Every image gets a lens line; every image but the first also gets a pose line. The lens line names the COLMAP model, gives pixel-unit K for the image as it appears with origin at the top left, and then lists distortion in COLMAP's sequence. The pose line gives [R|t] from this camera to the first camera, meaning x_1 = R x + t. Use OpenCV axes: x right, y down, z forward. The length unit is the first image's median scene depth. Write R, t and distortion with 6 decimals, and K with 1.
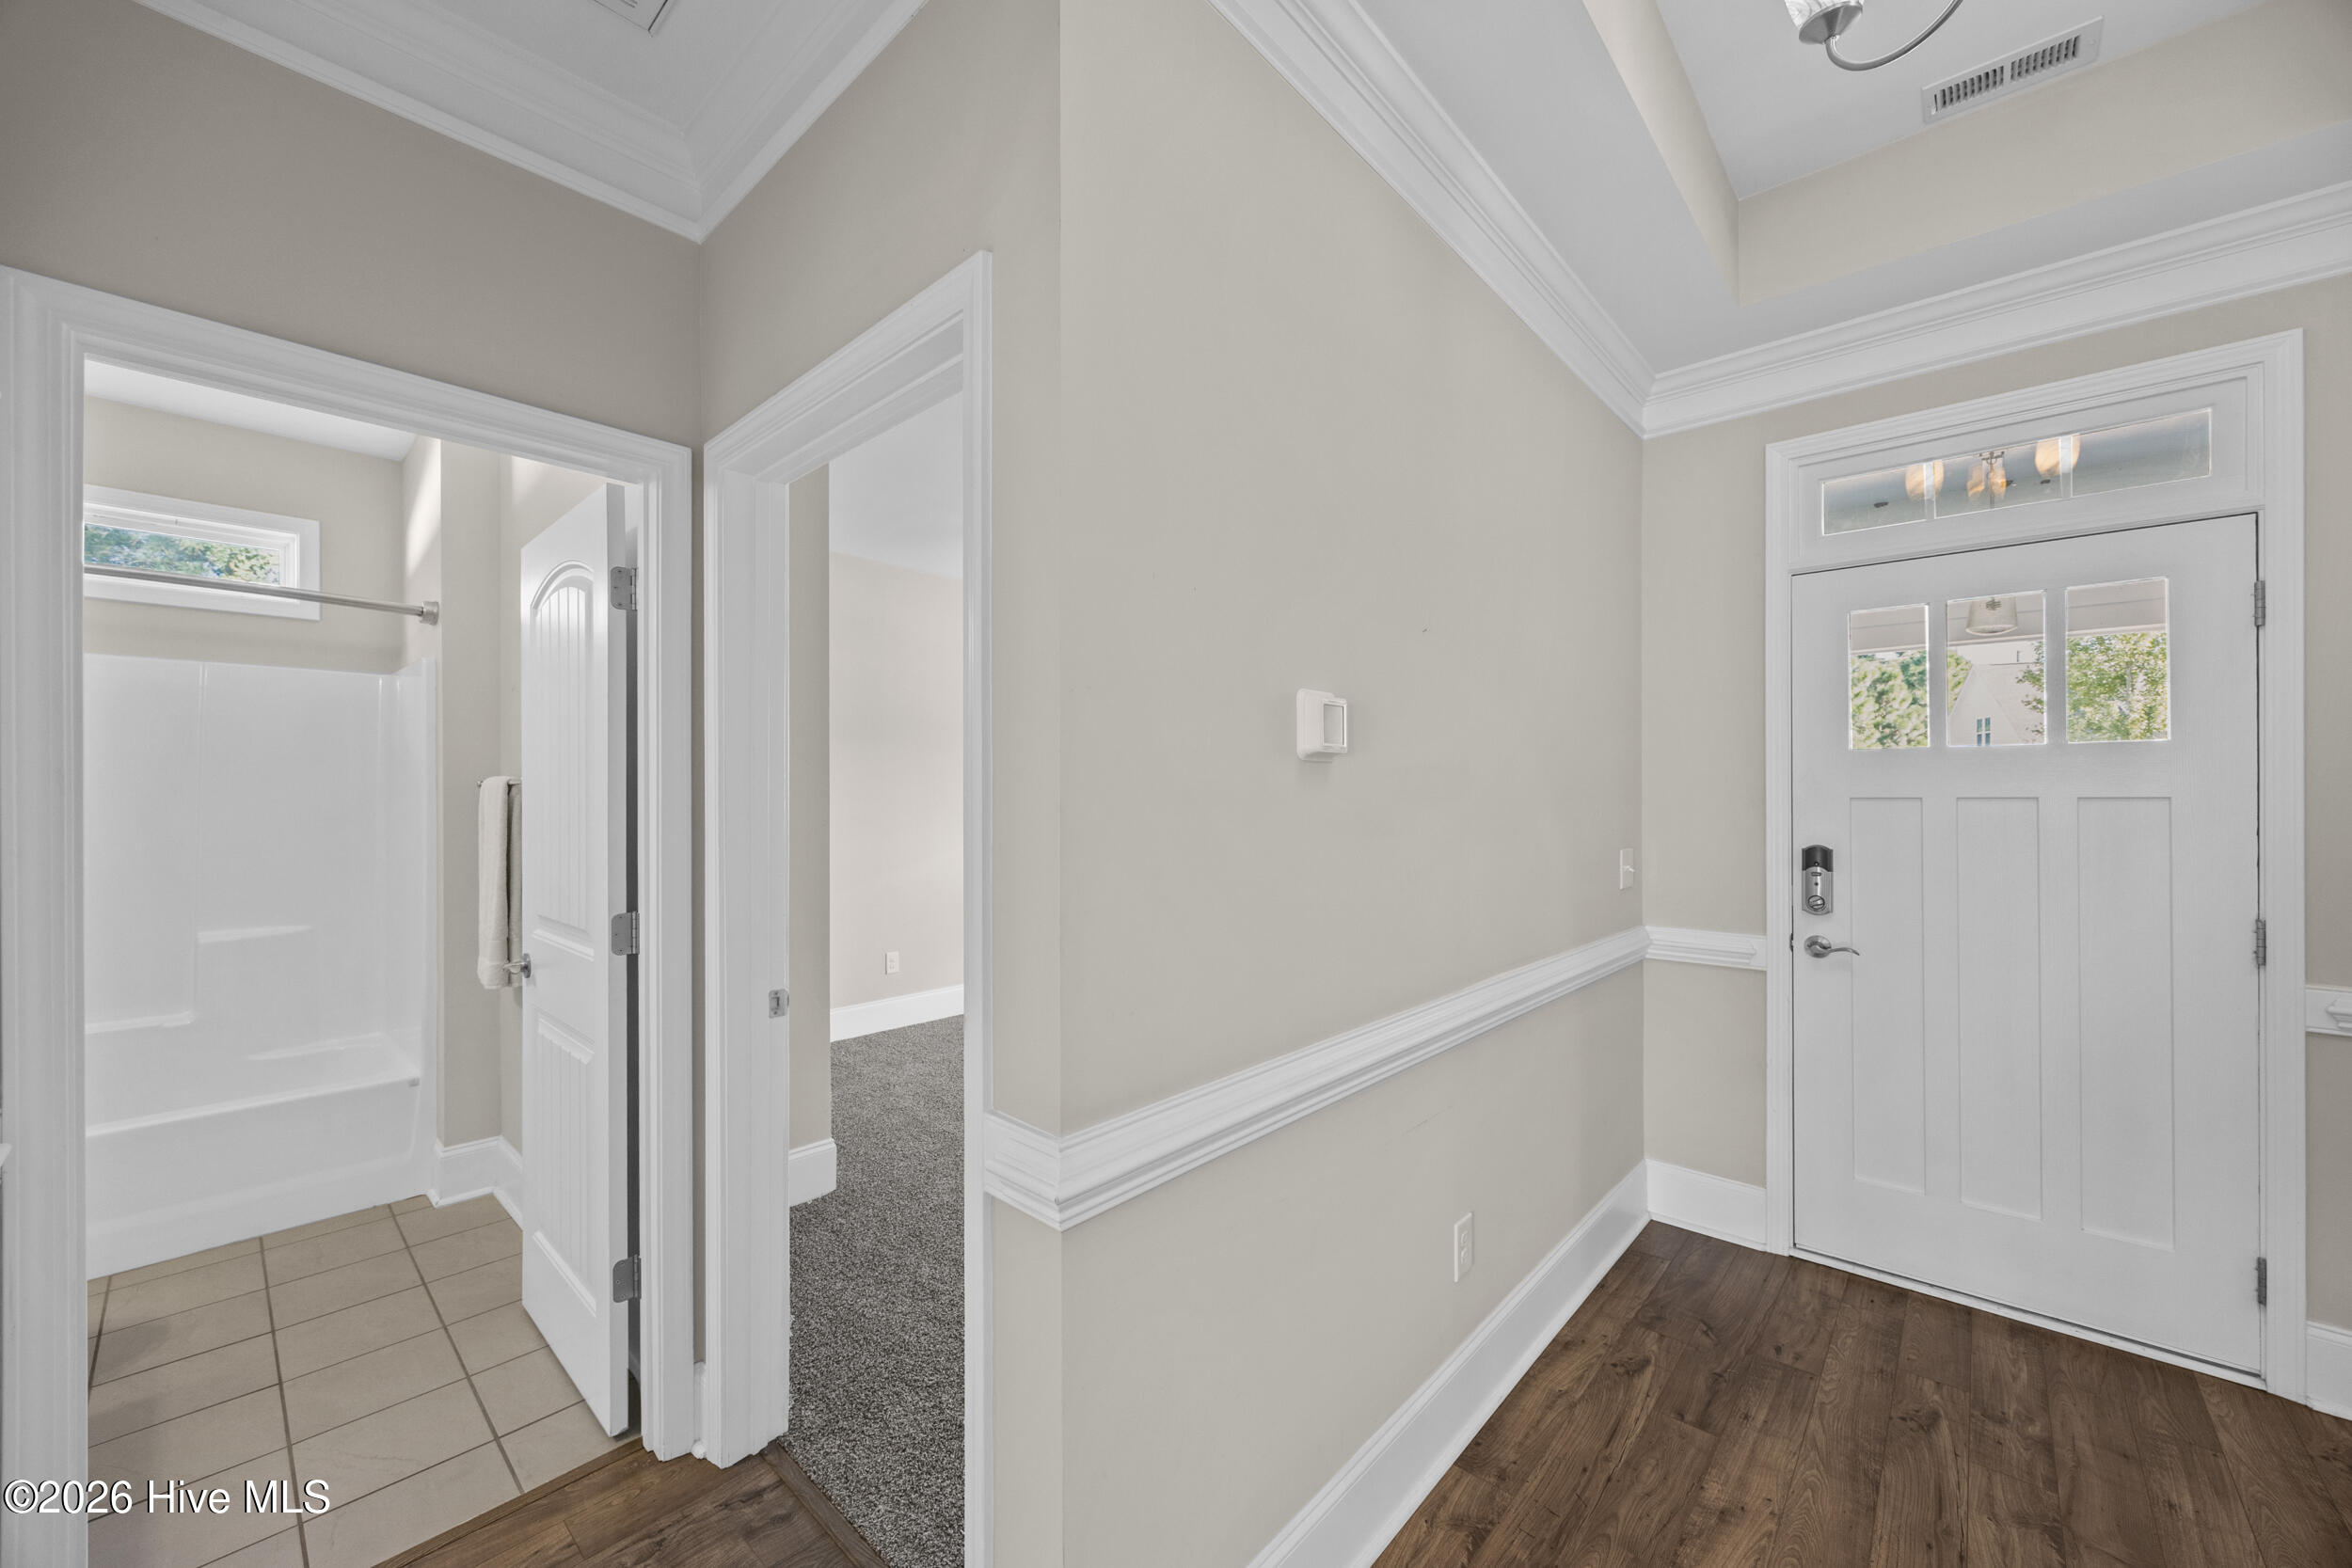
lens RADIAL K [[895.4, 0, 1163.9], [0, 895.4, 795.6], [0, 0, 1]] dist [-0.001060, -0.000067]
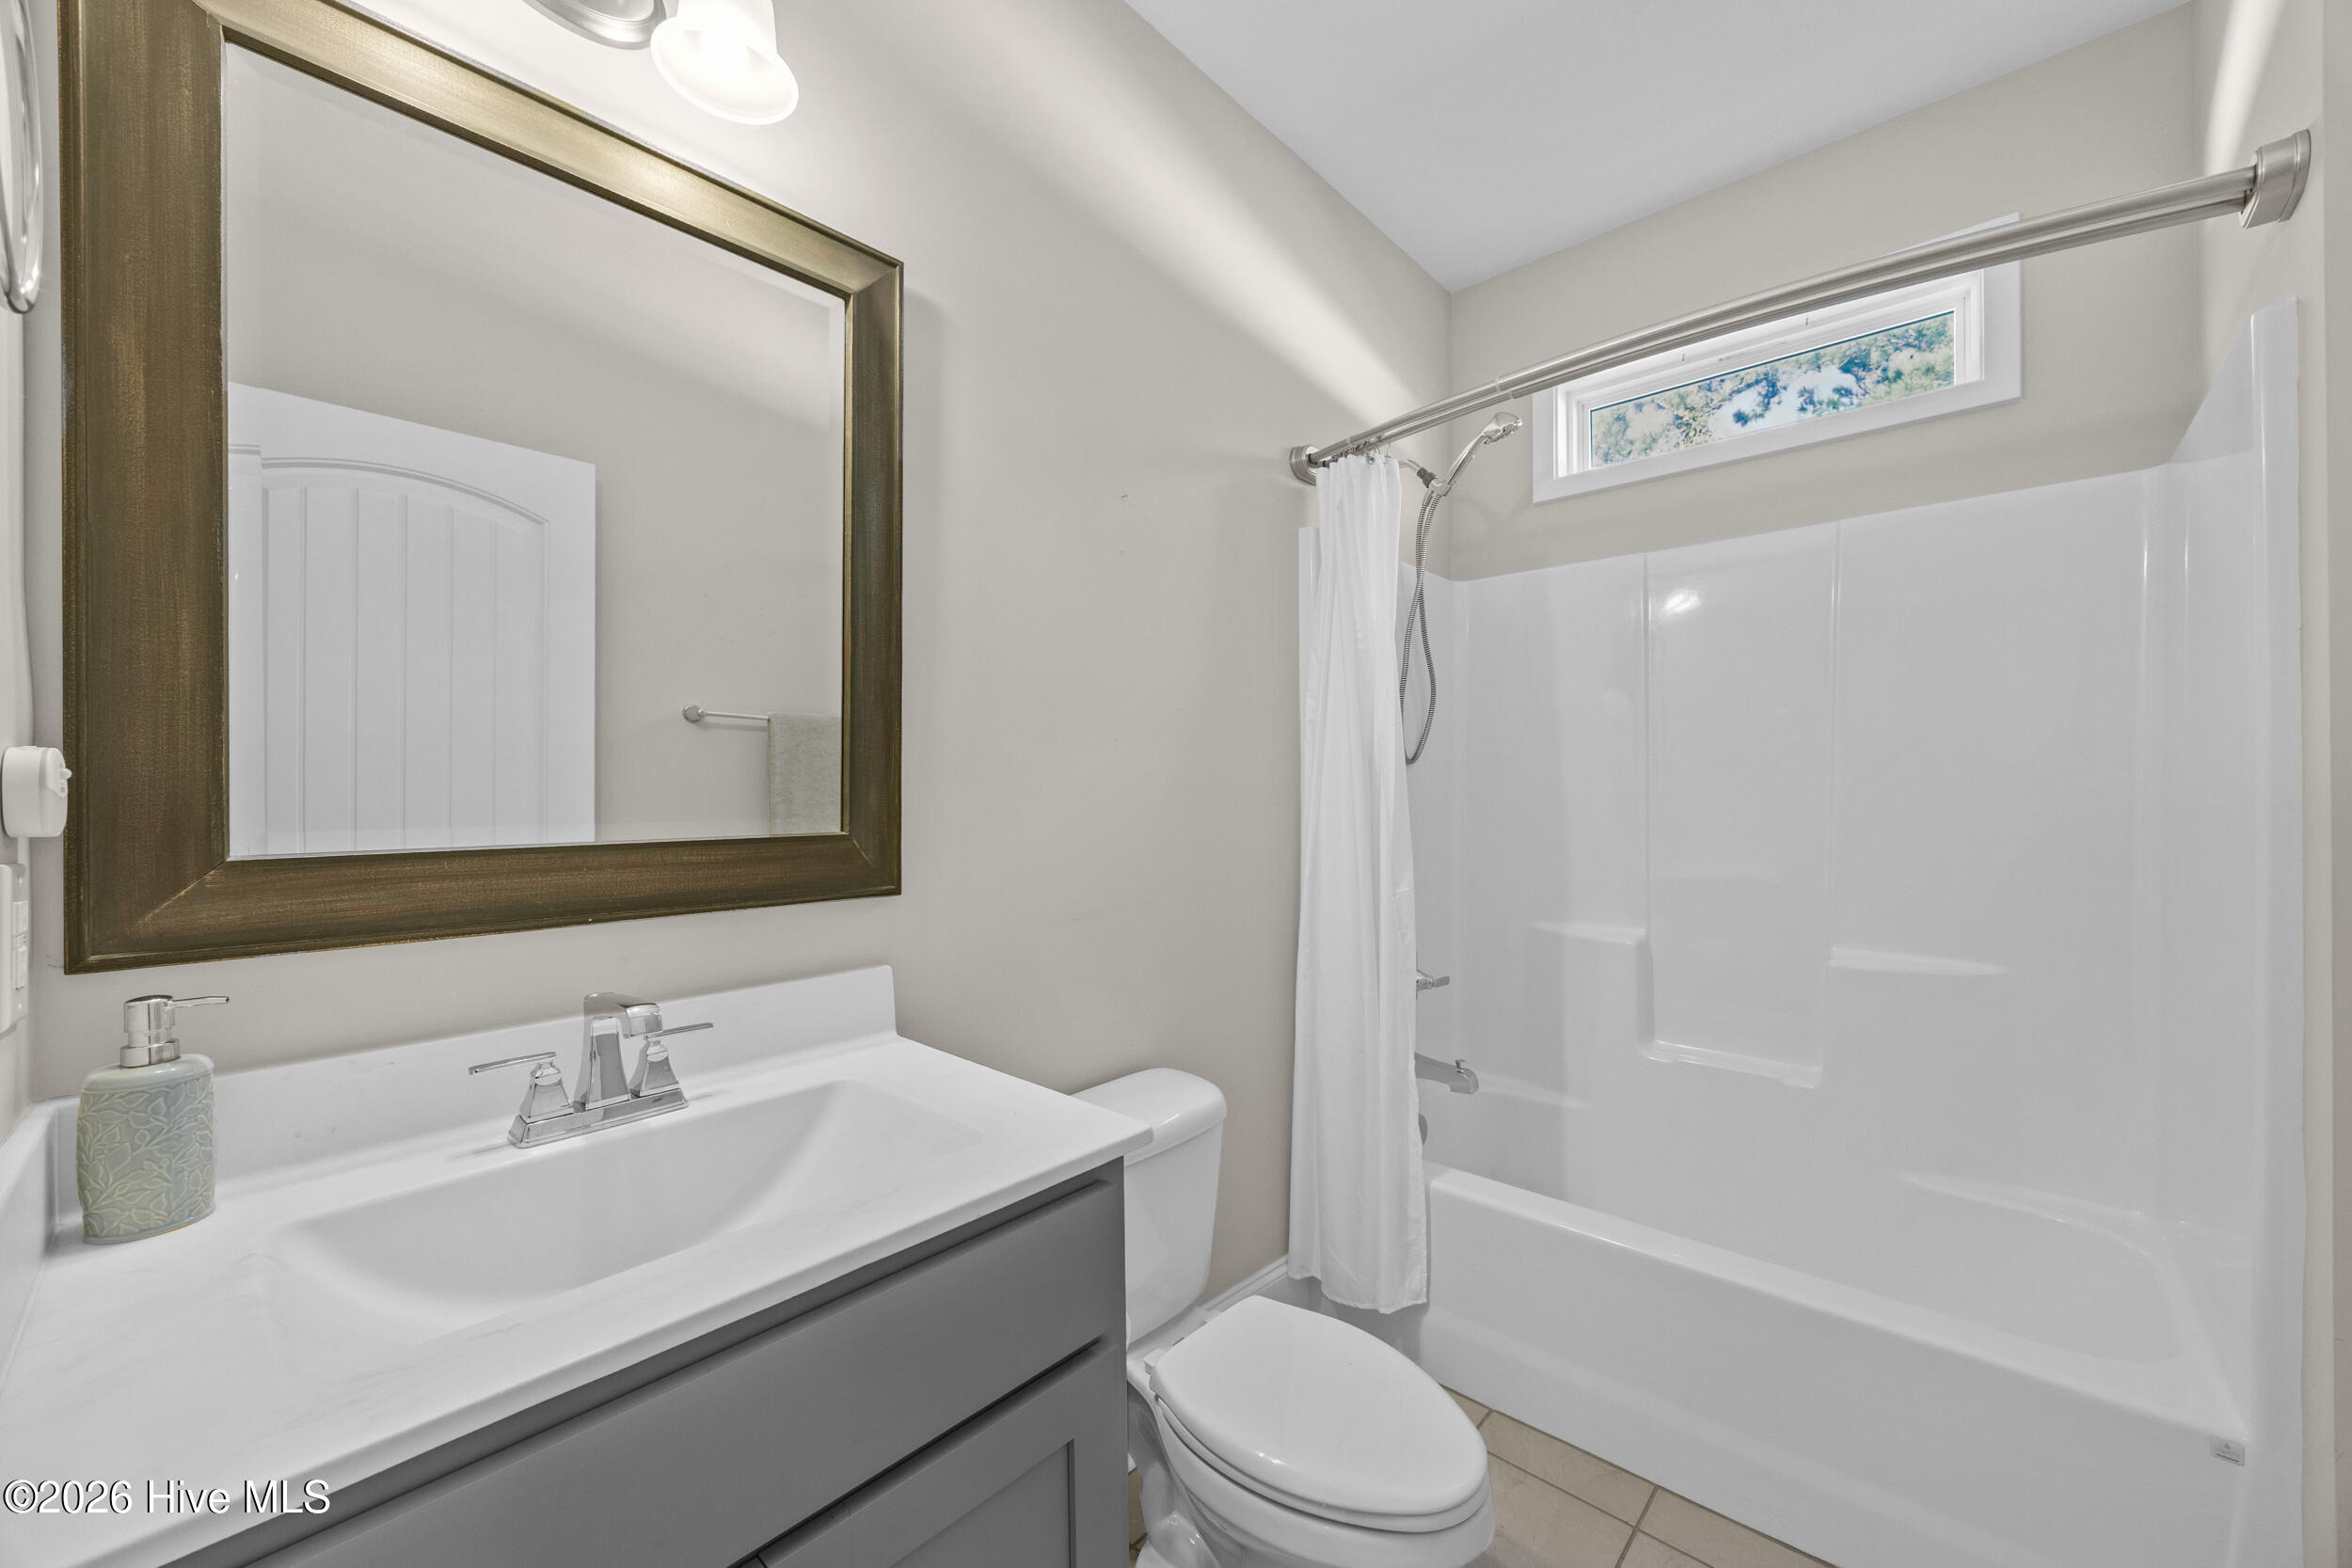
lens RADIAL K [[895.4, 0, 1163.9], [0, 895.4, 795.6], [0, 0, 1]] dist [-0.001060, -0.000067]
pose [[-0.003520, 0.004625, -0.999983, -0.435098], [0.006319, 0.999969, 0.004603, 0.036907], [0.999974, -0.006303, -0.003549, 0.523172]]
